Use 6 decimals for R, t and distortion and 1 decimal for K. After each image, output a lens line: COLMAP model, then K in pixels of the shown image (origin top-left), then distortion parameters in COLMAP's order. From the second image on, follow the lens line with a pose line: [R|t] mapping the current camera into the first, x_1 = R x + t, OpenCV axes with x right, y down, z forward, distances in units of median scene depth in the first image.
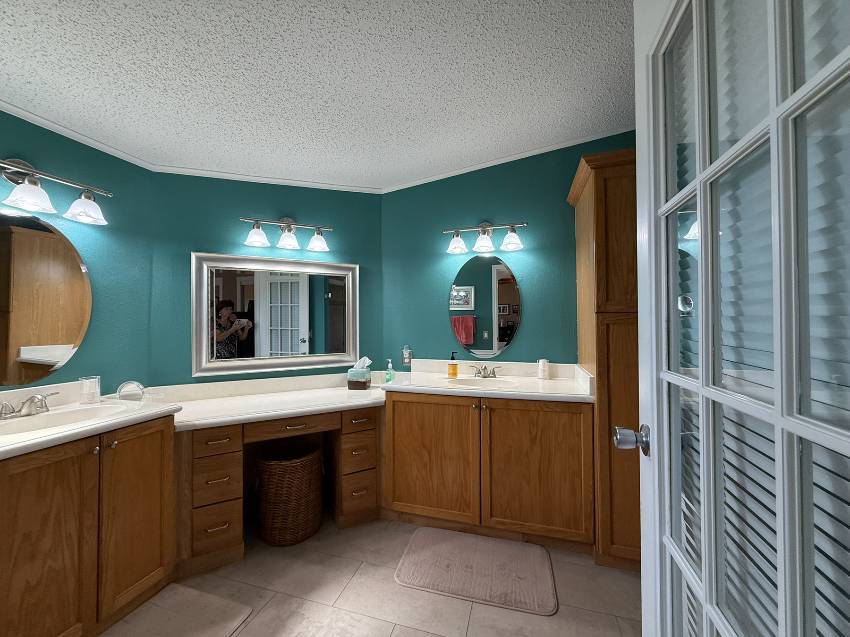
lens RADIAL K [[339.1, 0, 424.6], [0, 339.1, 317.6], [0, 0, 1]] dist [0.000694, 0.000370]
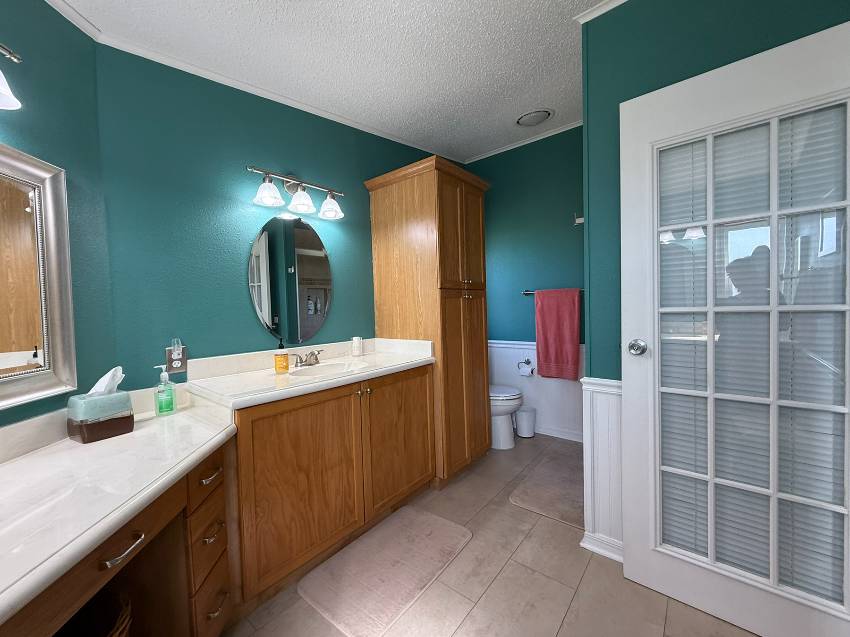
lens RADIAL K [[339.1, 0, 423.4], [0, 339.1, 317.5], [0, 0, 1]] dist [0.000694, 0.000370]
pose [[0.384431, -0.034328, 0.922515, -0.486818], [0.015839, 0.999407, 0.030588, 0.039586], [-0.923018, 0.002853, 0.384746, 0.431461]]
